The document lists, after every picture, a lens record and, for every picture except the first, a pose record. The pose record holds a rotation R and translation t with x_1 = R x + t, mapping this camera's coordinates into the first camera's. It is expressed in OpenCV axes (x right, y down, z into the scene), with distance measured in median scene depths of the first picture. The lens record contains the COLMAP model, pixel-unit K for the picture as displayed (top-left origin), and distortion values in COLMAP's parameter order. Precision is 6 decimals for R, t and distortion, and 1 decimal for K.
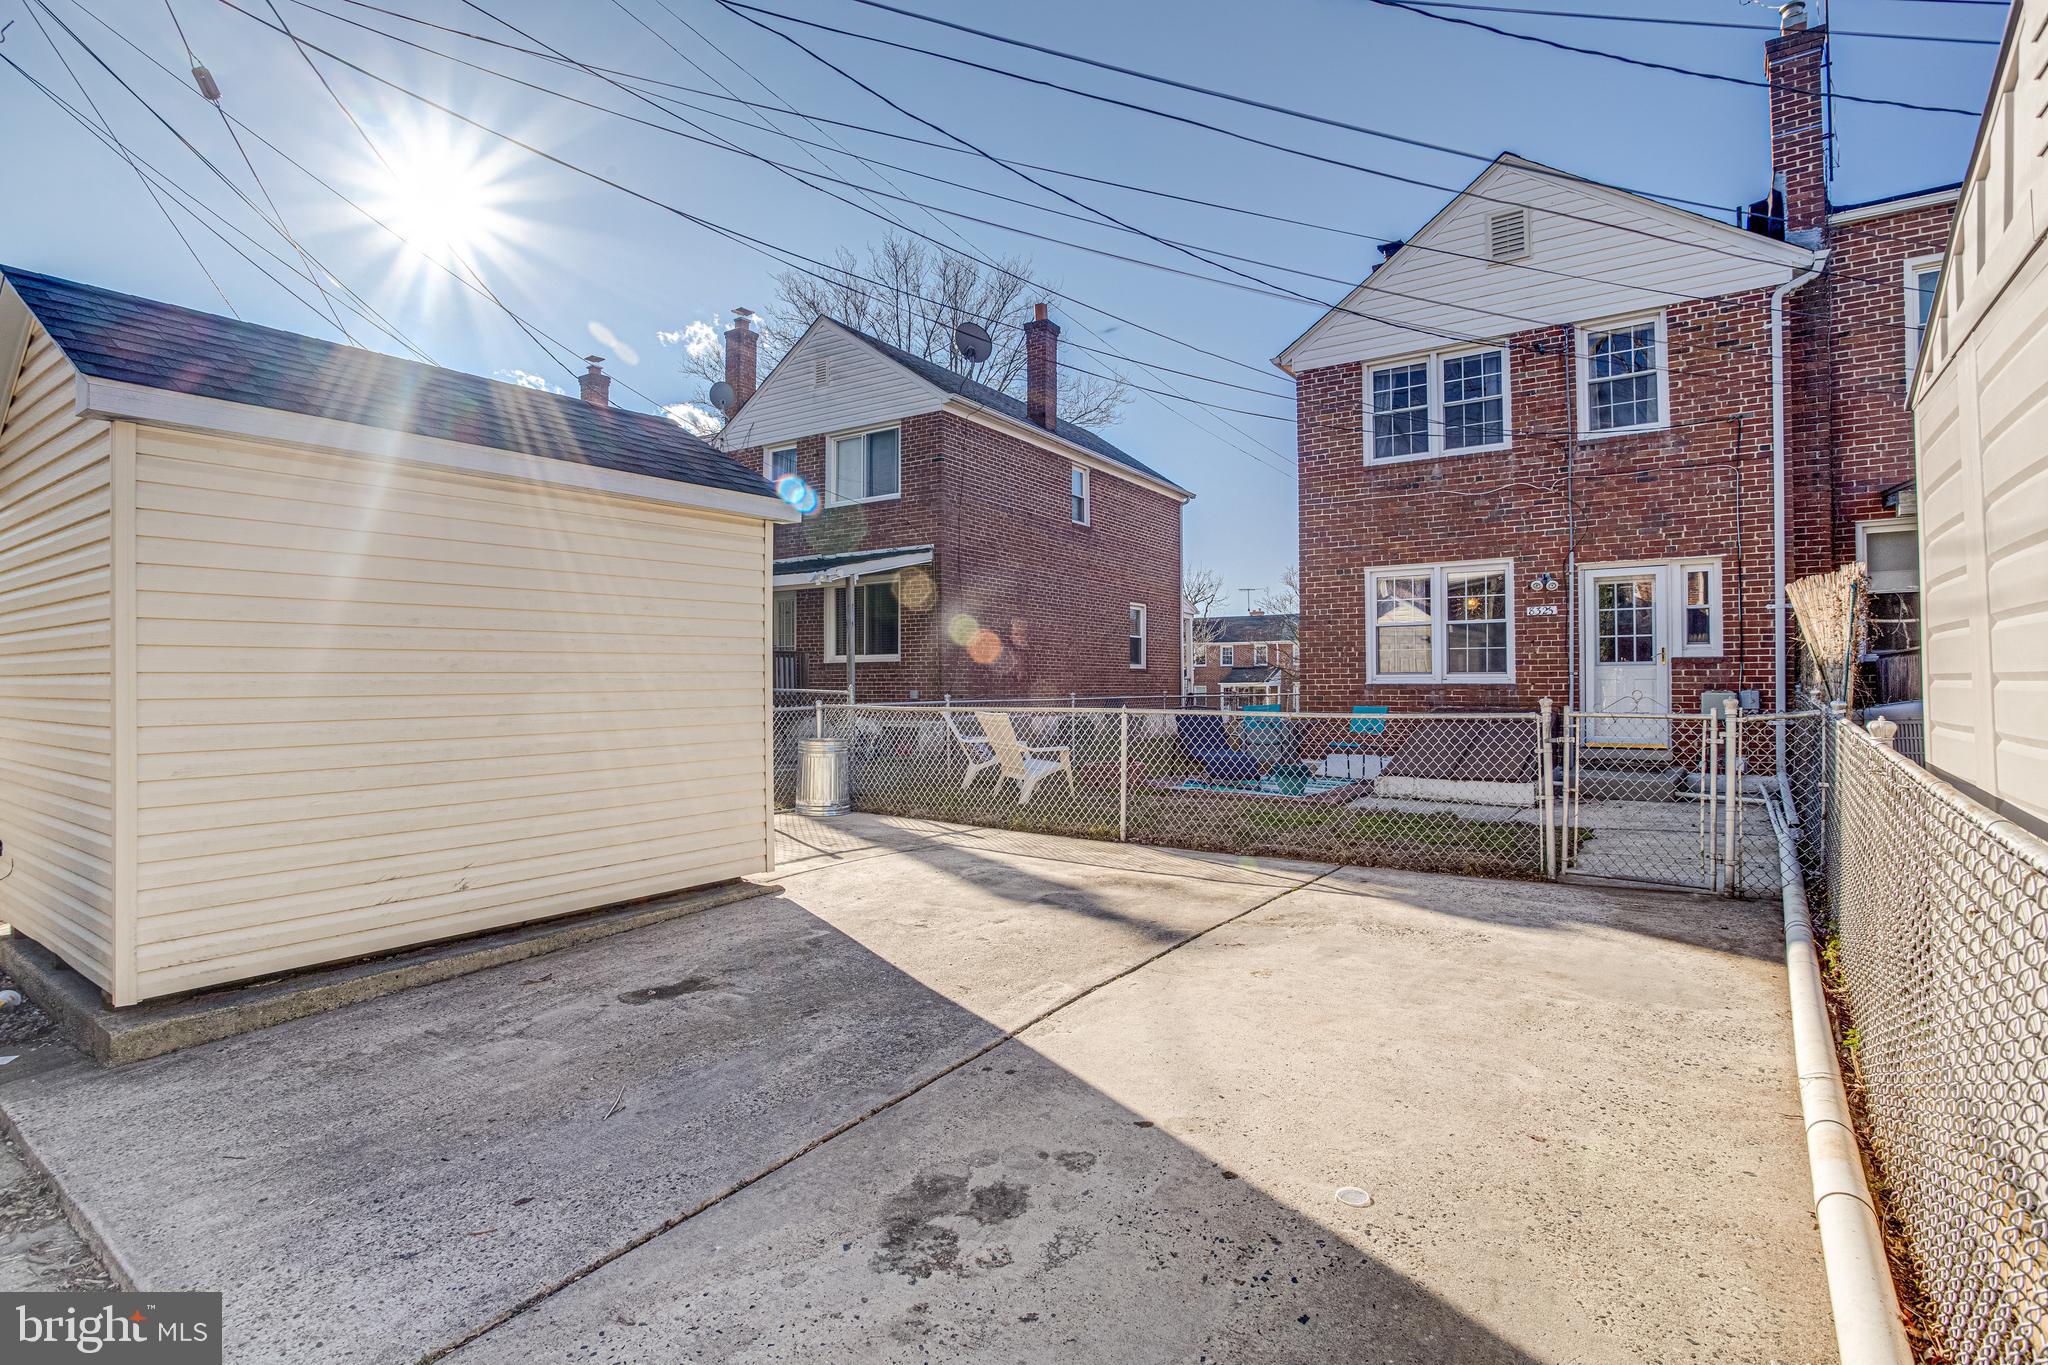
lens RADIAL K [[1003.4, 0, 1024.0], [0, 1003.4, 682.5], [0, 0, 1]] dist [-0.068618, 0.027086]
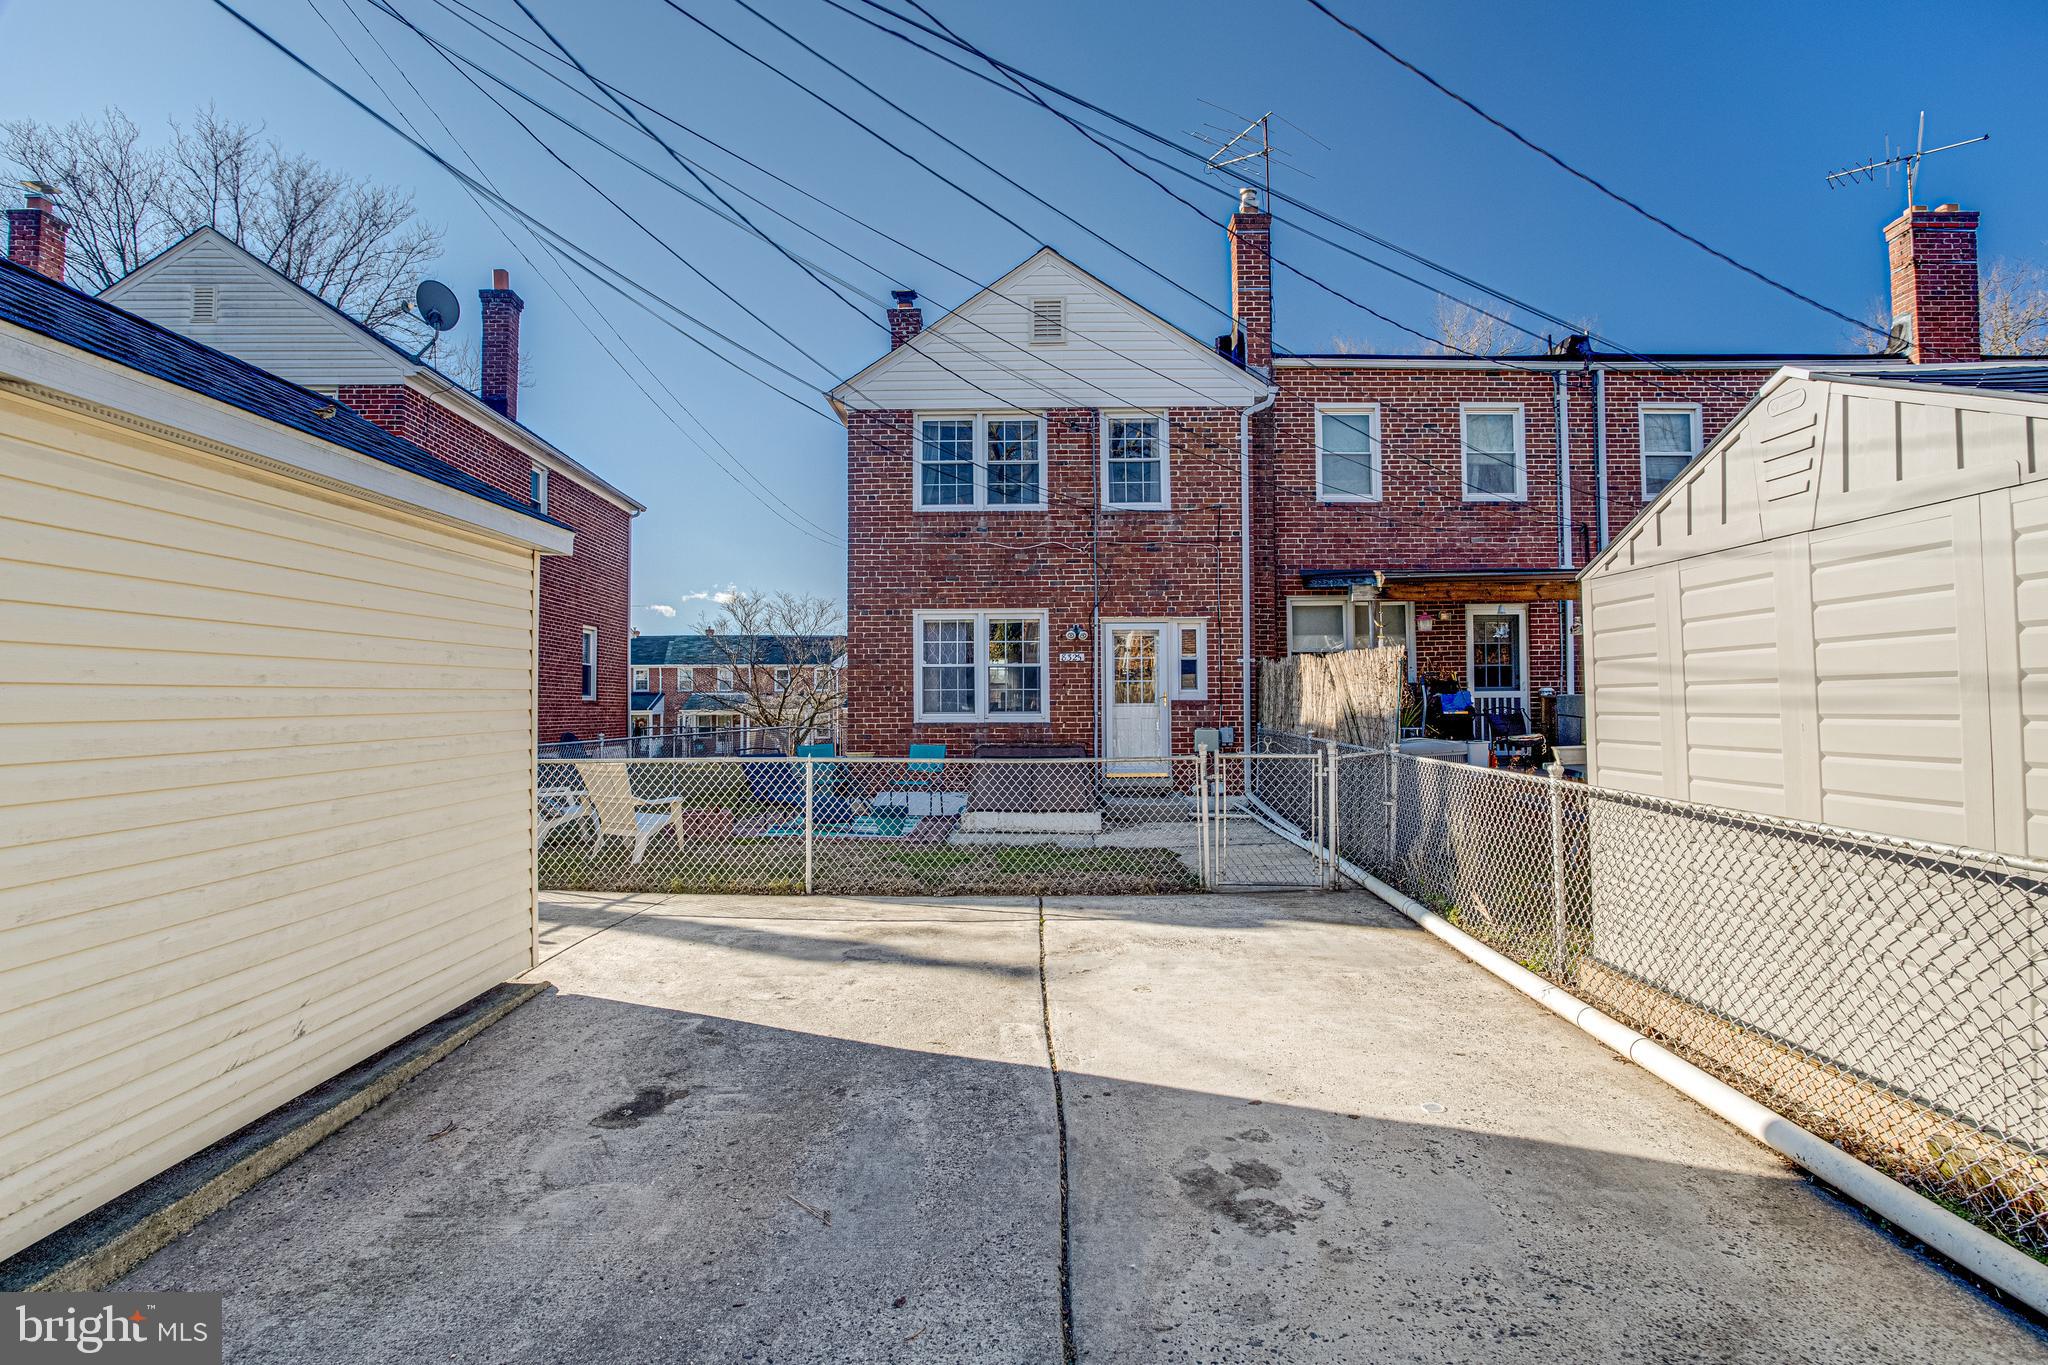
lens RADIAL K [[1100.0, 0, 1024.0], [0, 1100.0, 682.5], [0, 0, 1]] dist [-0.077325, 0.035908]
pose [[0.816546, 0.012352, 0.577149, -0.271657], [0.000649, 0.999751, -0.022315, -0.017964], [-0.577281, 0.018596, 0.816334, 0.007623]]
